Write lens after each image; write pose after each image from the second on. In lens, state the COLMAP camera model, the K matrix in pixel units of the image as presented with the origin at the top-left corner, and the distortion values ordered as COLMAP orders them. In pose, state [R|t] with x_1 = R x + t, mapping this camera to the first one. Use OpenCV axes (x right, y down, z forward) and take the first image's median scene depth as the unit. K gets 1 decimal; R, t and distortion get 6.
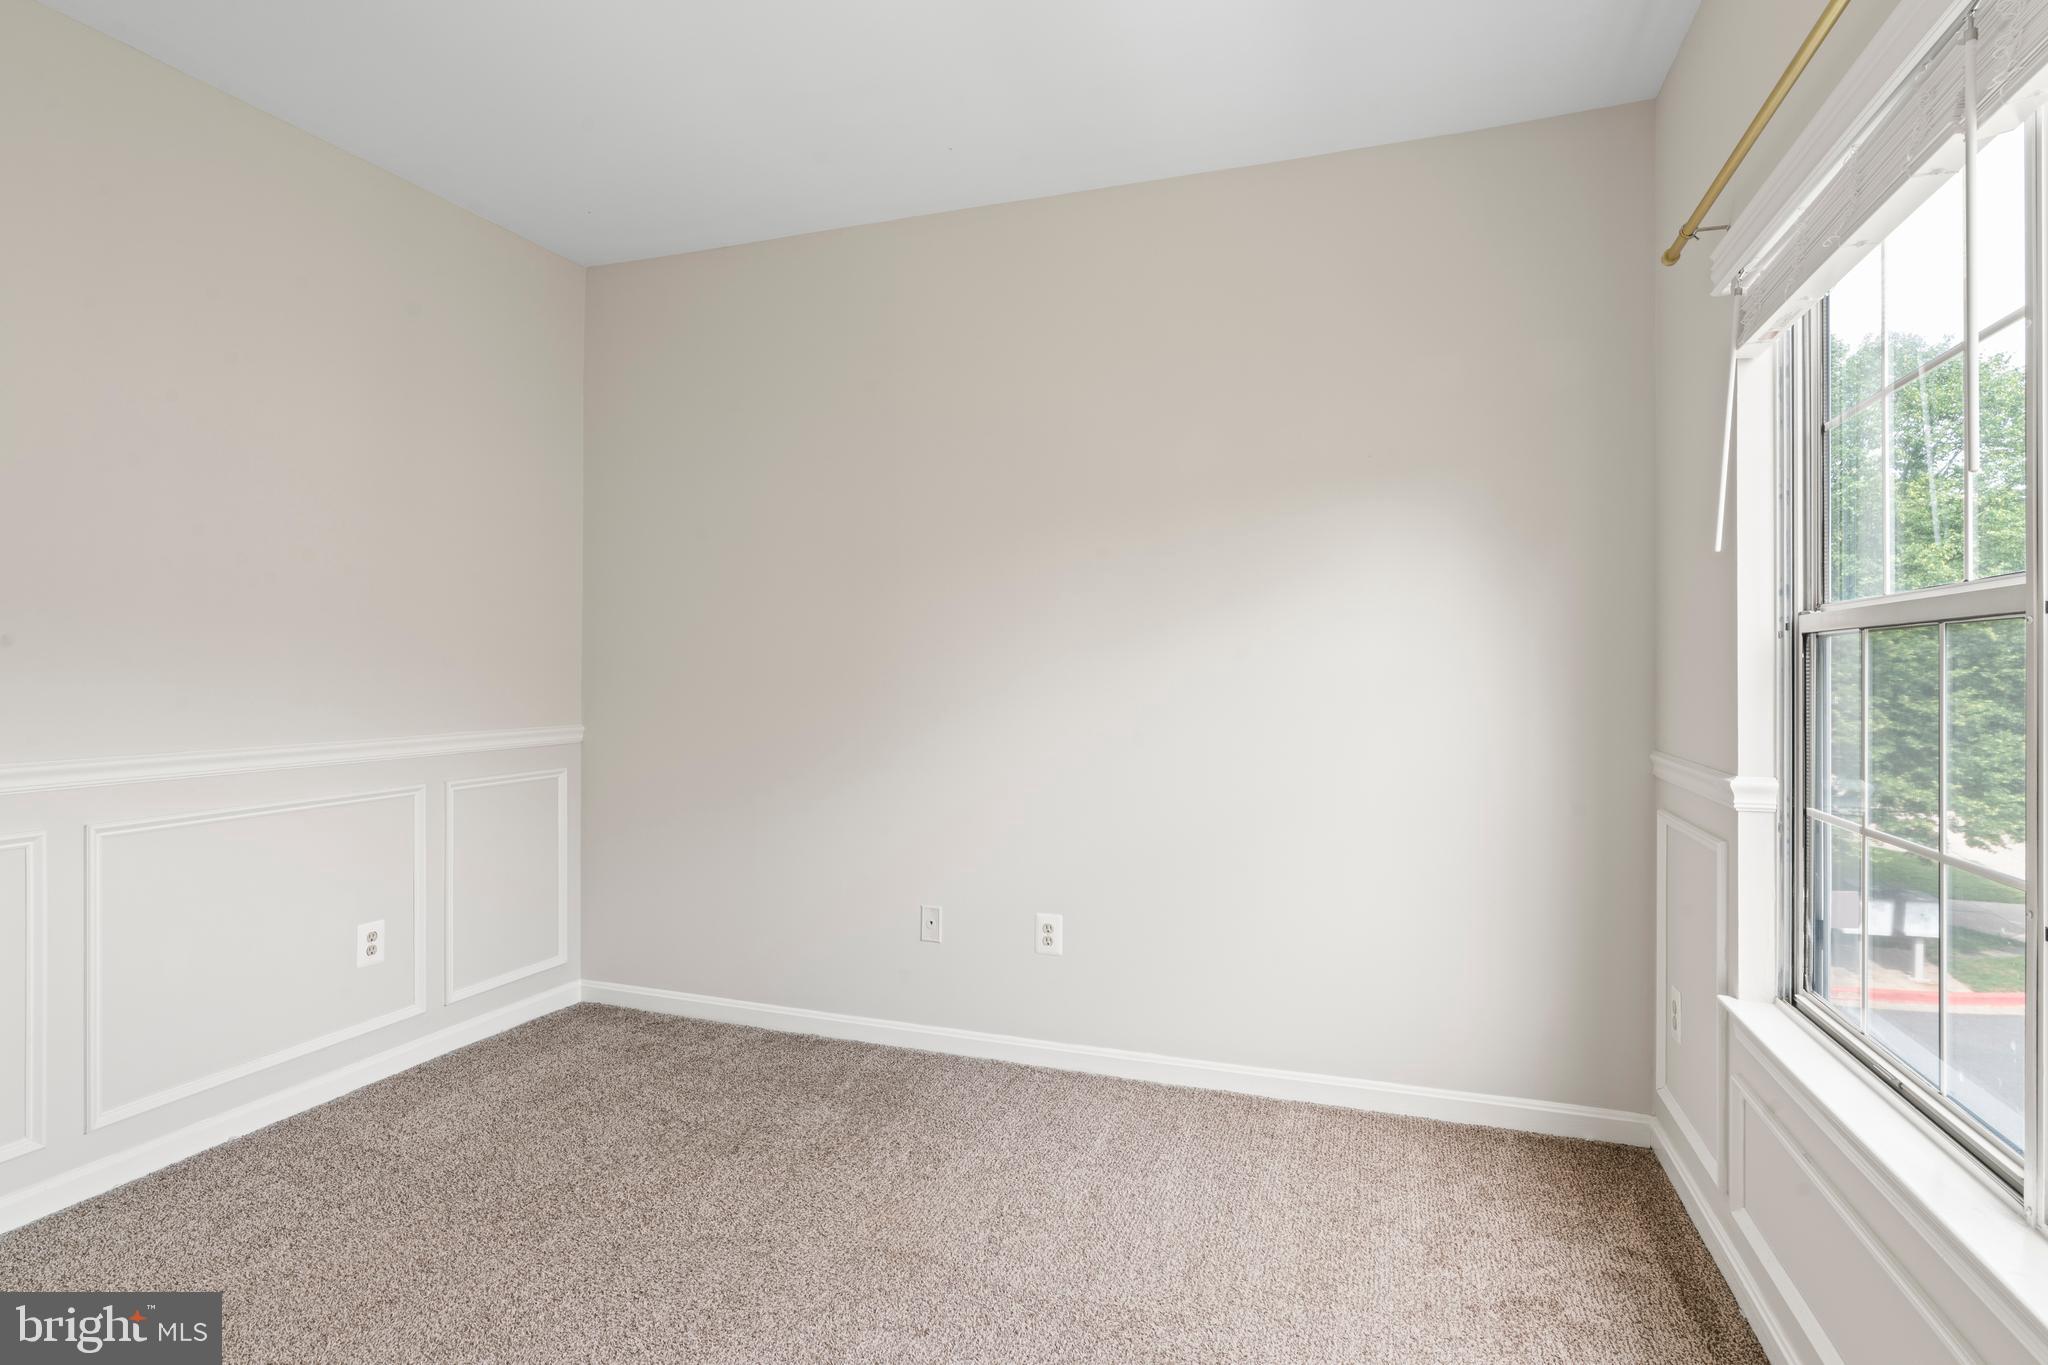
lens RADIAL K [[1067.5, 0, 1021.1], [0, 1067.5, 667.9], [0, 0, 1]] dist [-0.005812, 0.001094]
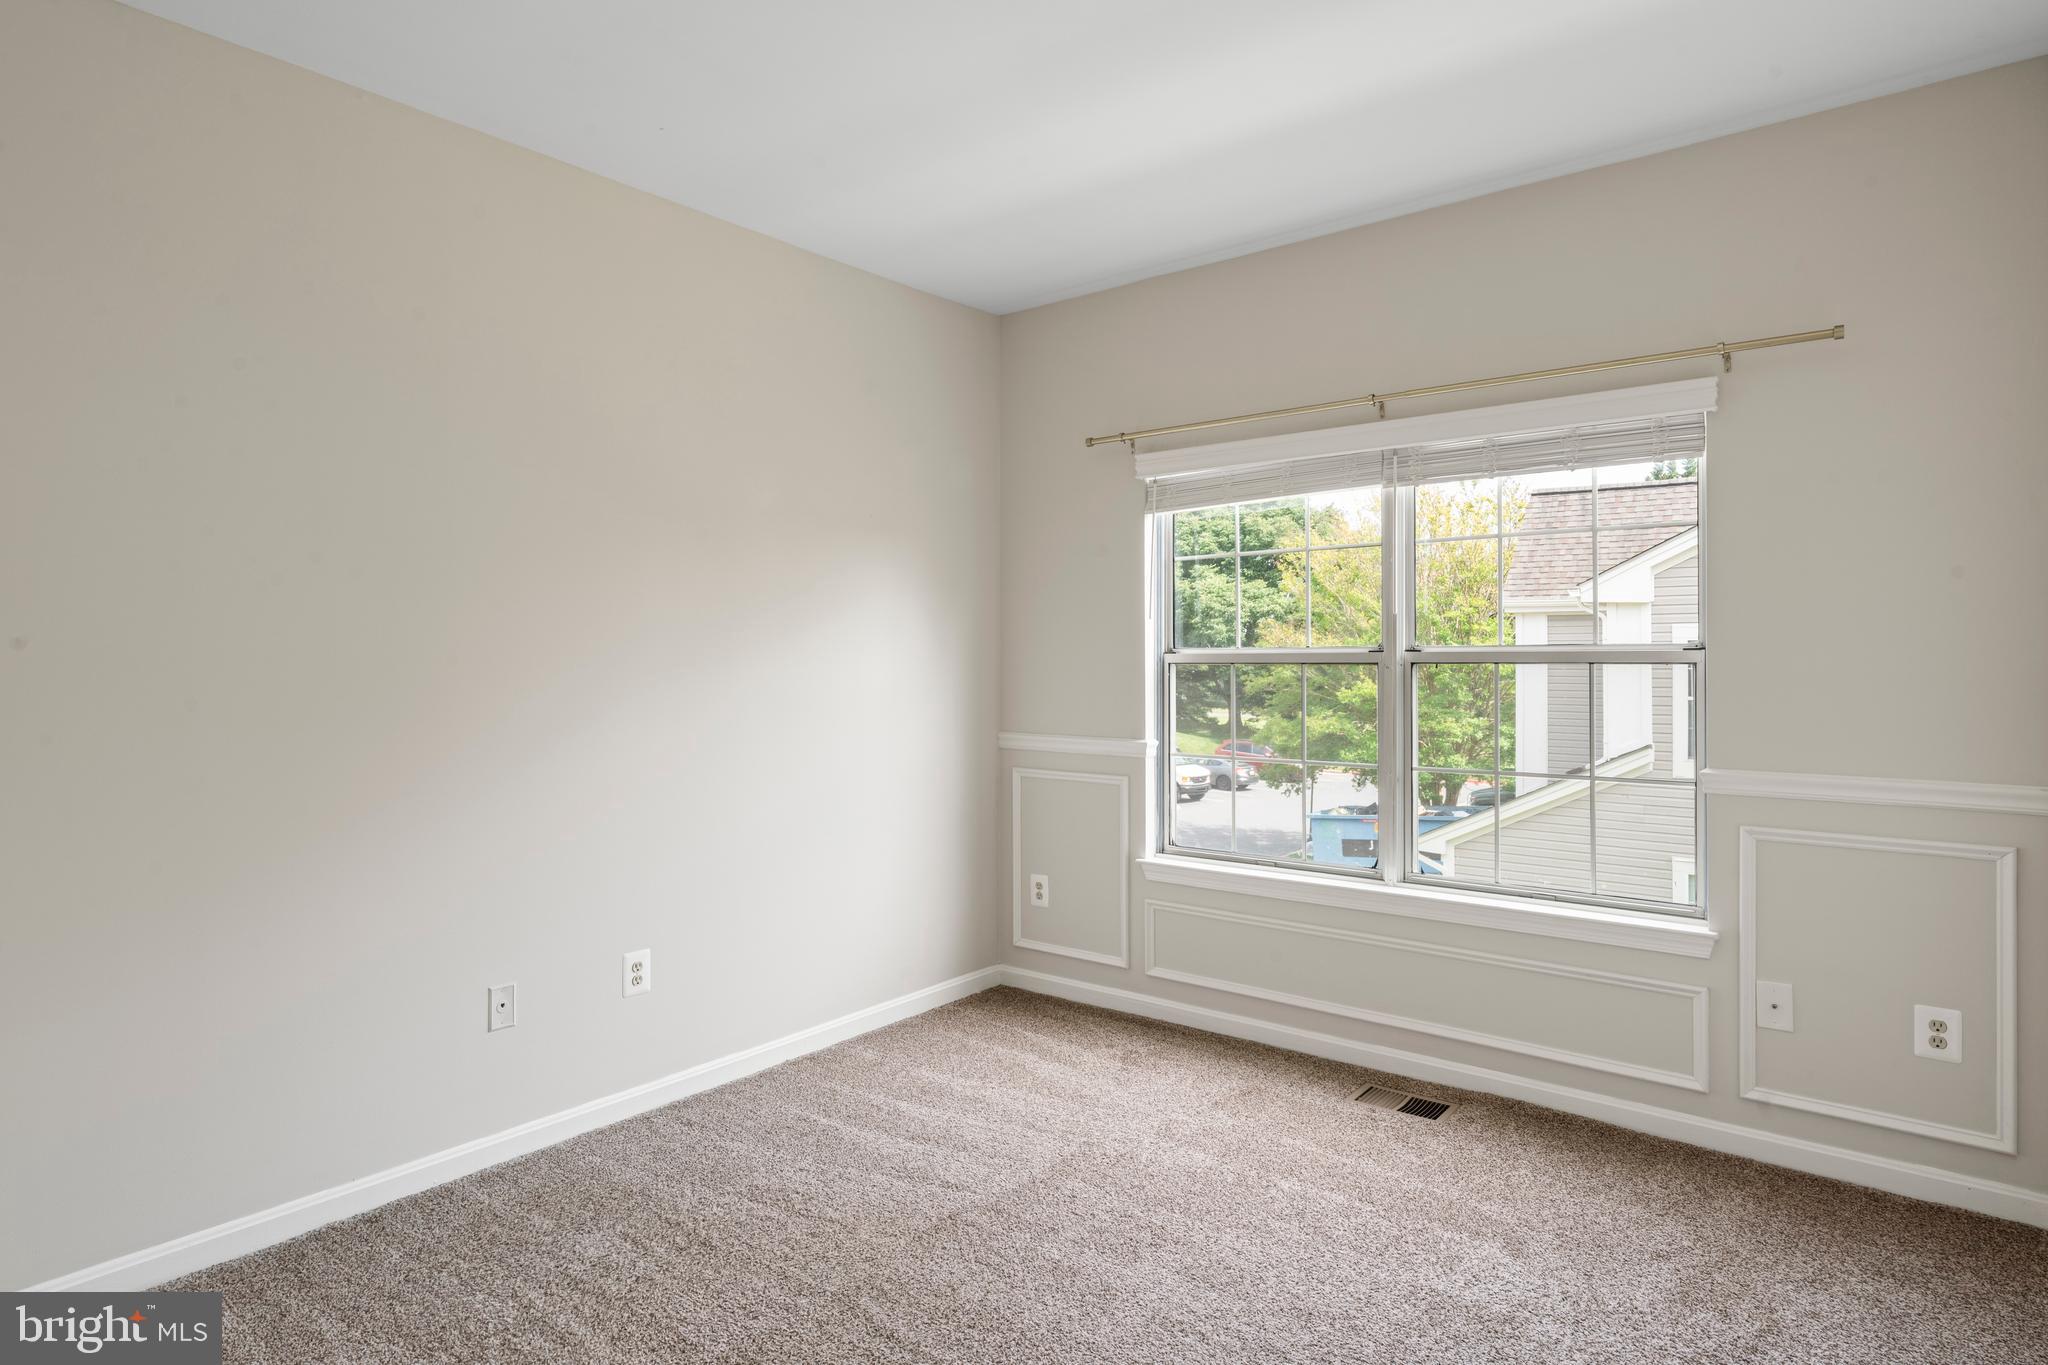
lens RADIAL K [[1119.6, 0, 1020.8], [0, 1119.6, 648.0], [0, 0, 1]] dist [-0.000852, 0.000062]
pose [[0.329983, 0.002096, 0.943985, -0.934730], [0.001317, 0.999996, -0.002681, -0.039684], [-0.943986, 0.002128, 0.329979, 0.416729]]
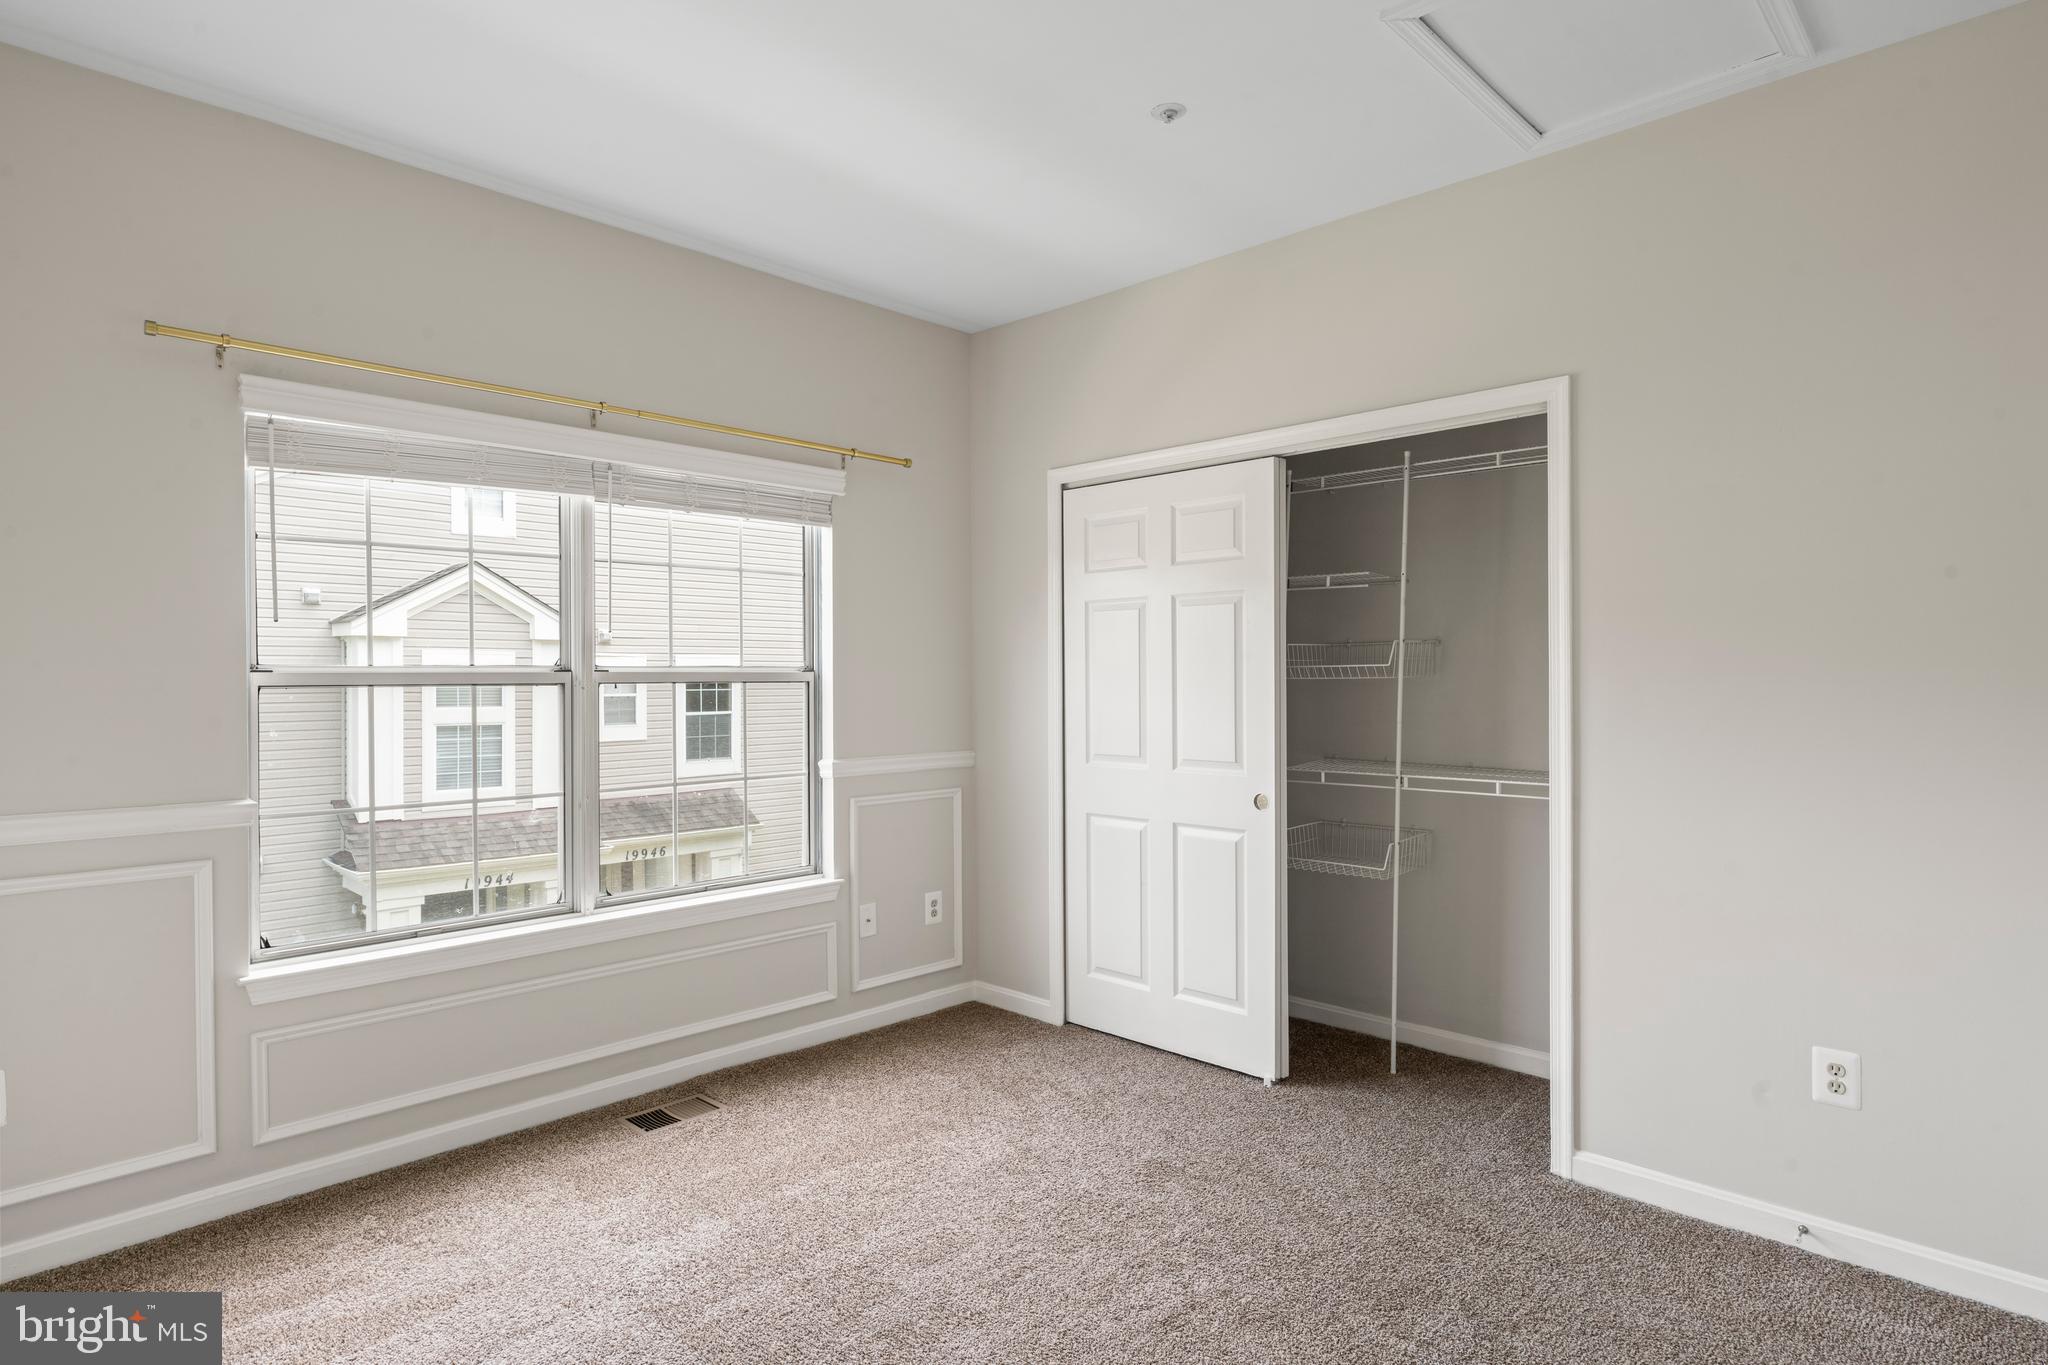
lens RADIAL K [[1103.4, 0, 1024.0], [0, 1103.4, 682.5], [0, 0, 1]] dist [-0.001063, 0.000224]
pose [[-0.907542, -0.003973, 0.419942, -0.528552], [-0.002258, 0.999987, 0.004582, -0.033035], [-0.419955, 0.003211, -0.907539, 1.339132]]
